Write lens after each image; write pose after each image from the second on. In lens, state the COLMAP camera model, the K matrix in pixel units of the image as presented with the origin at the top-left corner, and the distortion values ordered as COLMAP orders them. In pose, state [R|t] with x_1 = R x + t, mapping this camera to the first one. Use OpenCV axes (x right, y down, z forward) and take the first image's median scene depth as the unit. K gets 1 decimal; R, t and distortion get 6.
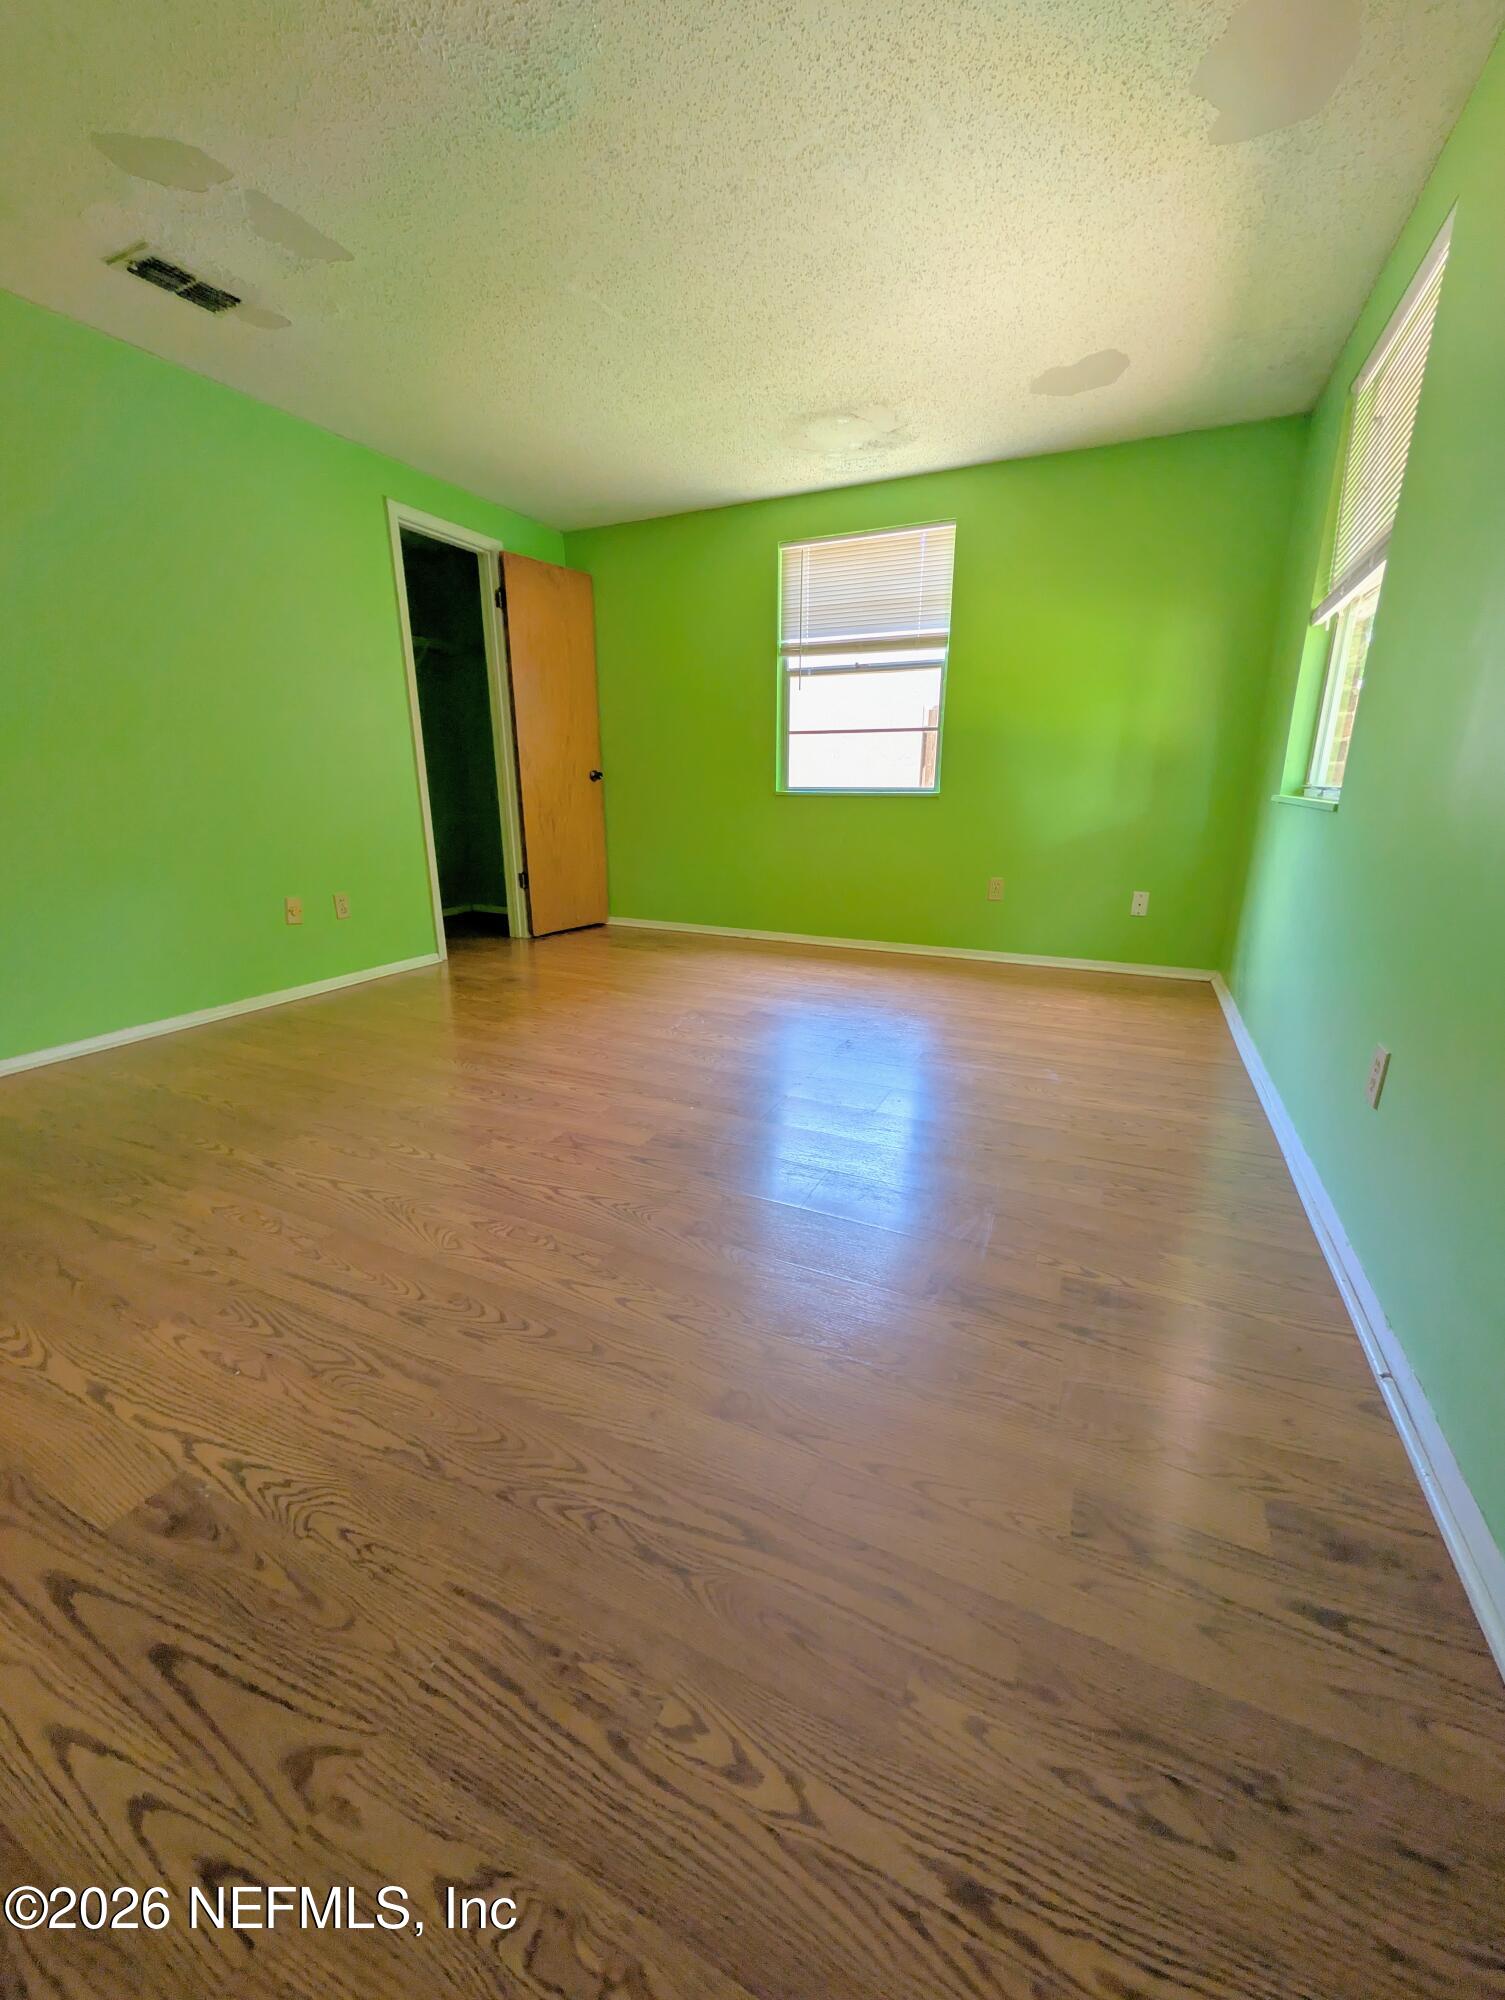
lens RADIAL K [[776.7, 0, 752.5], [0, 776.7, 1000.0], [0, 0, 1]] dist [-0.002509, -0.000364]
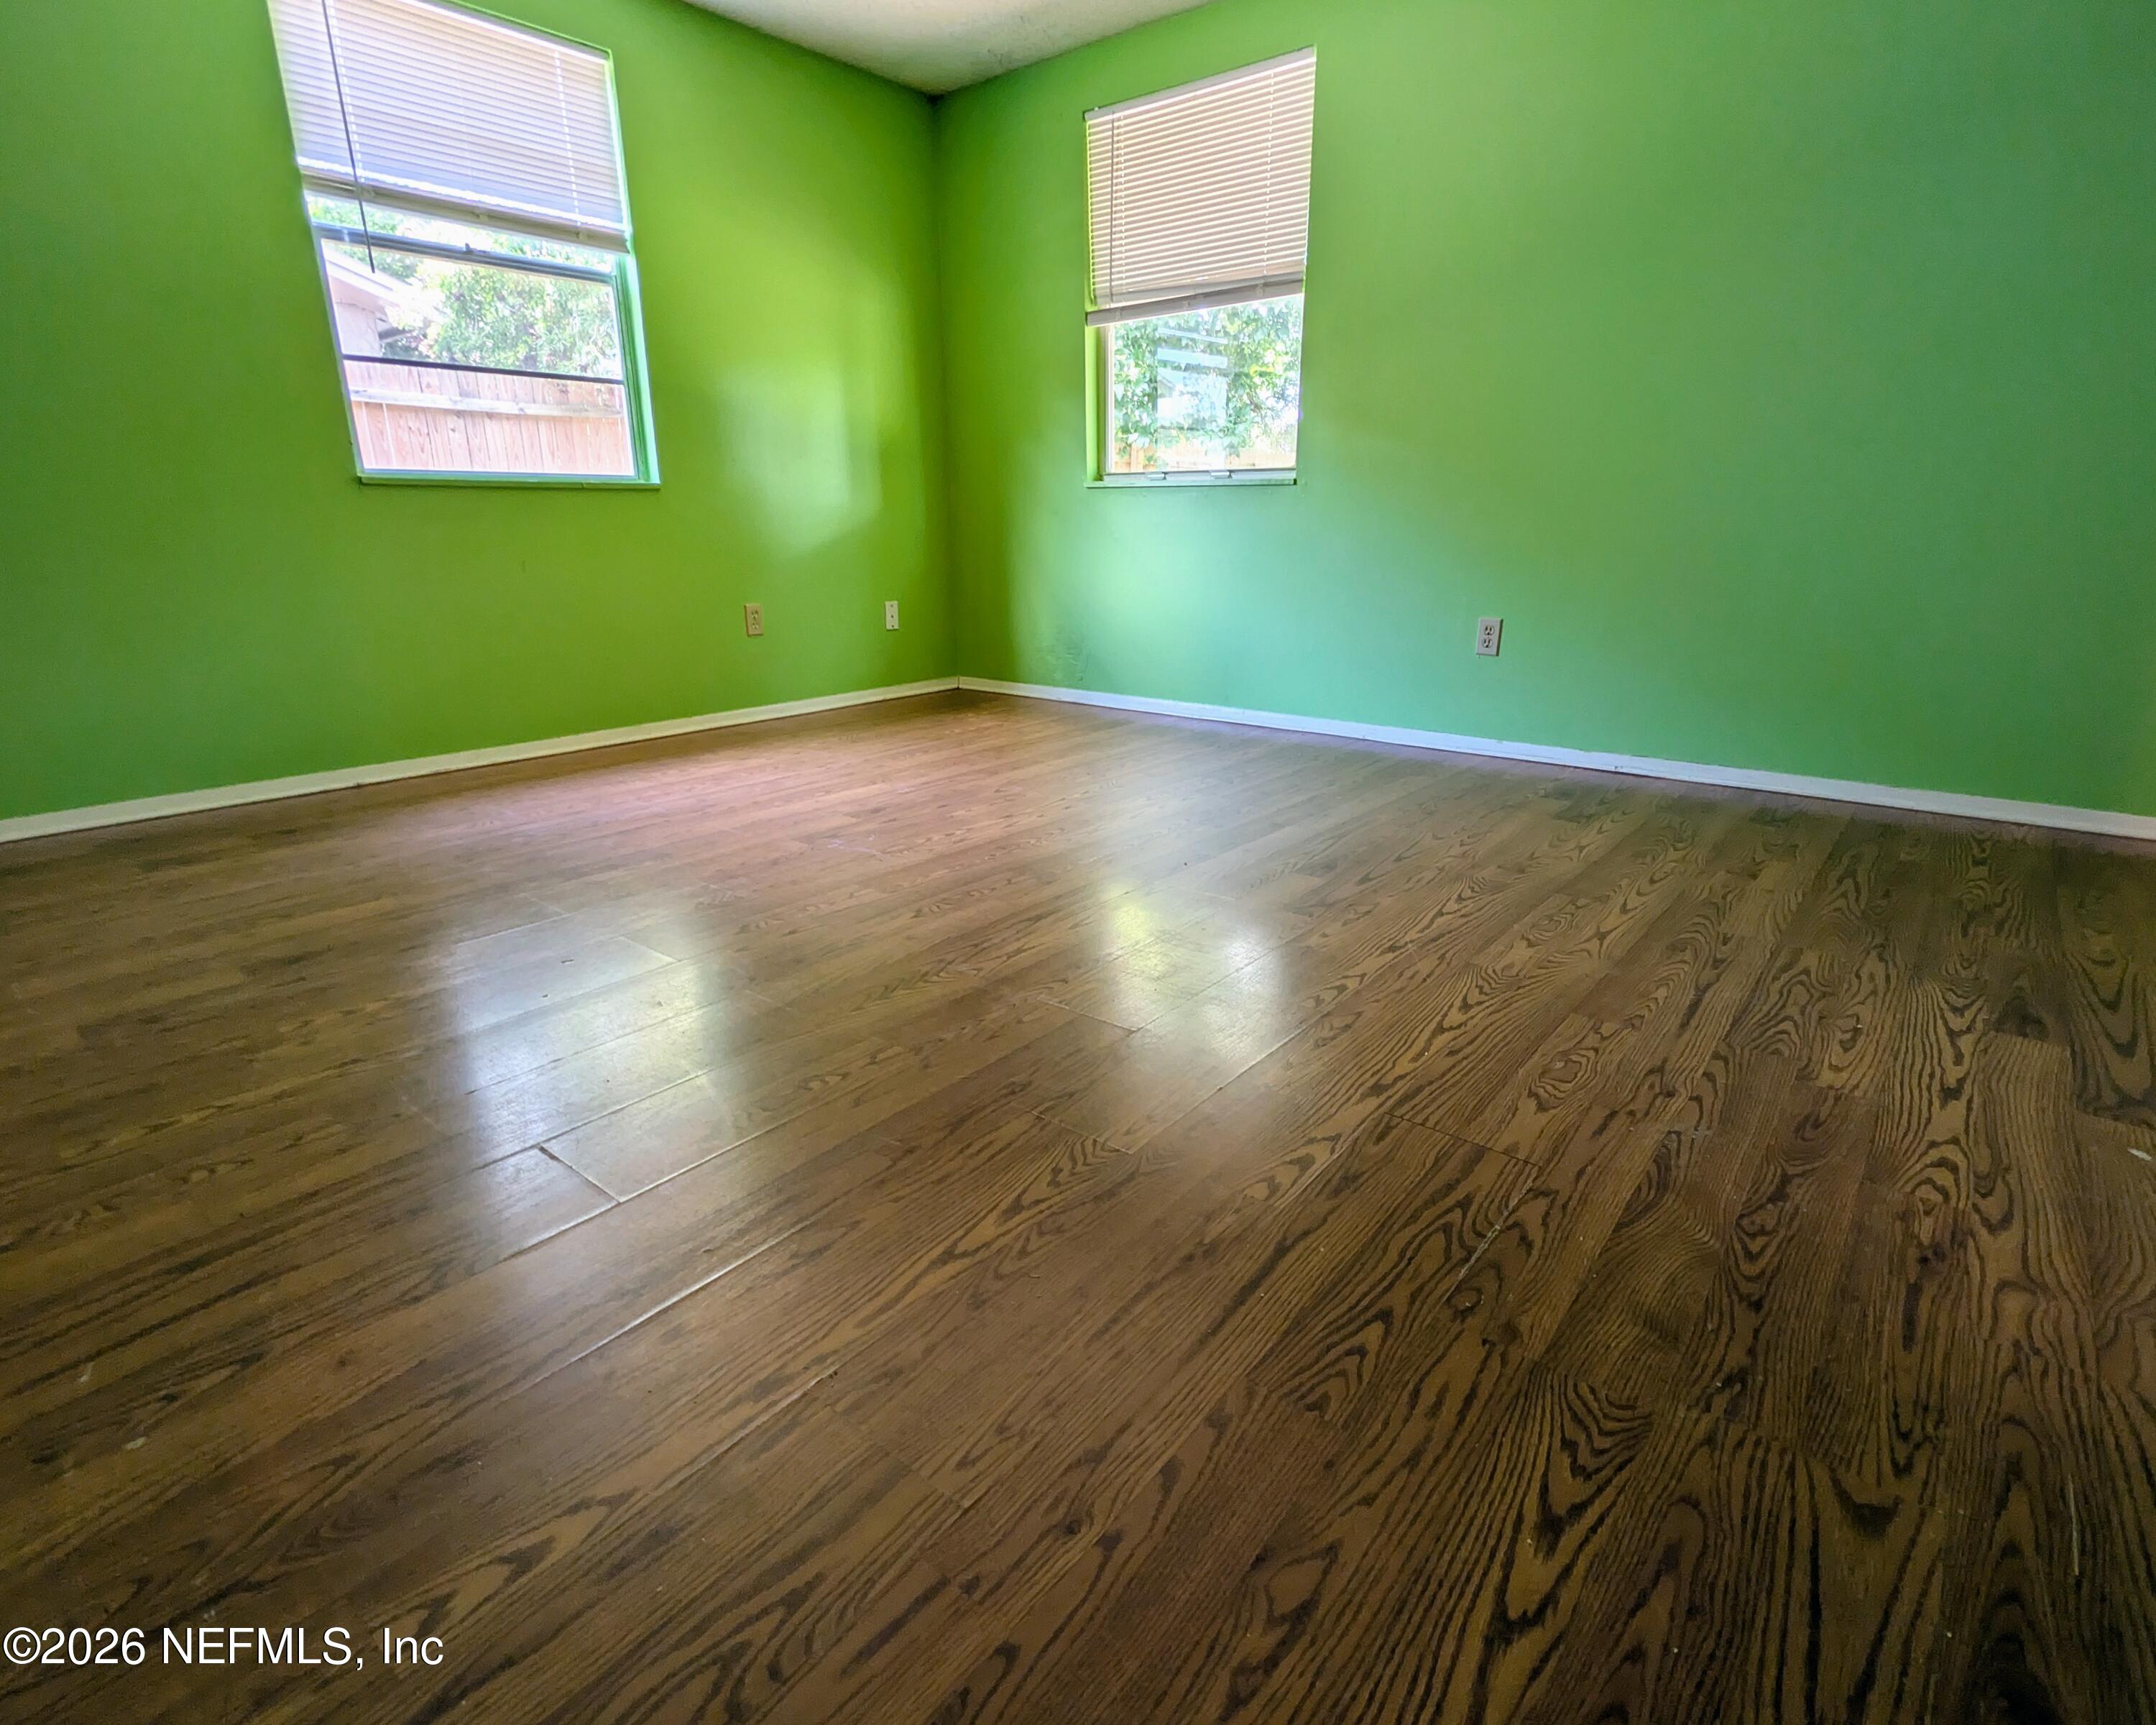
lens RADIAL K [[1139.8, 0, 1078.0], [0, 1139.8, 862.5], [0, 0, 1]] dist [-0.006076, 0.000017]
pose [[0.232242, -0.282645, 0.930685, -1.608139], [0.271960, 0.937554, 0.216866, -0.191609], [-0.933864, 0.202744, 0.294608, 1.104072]]
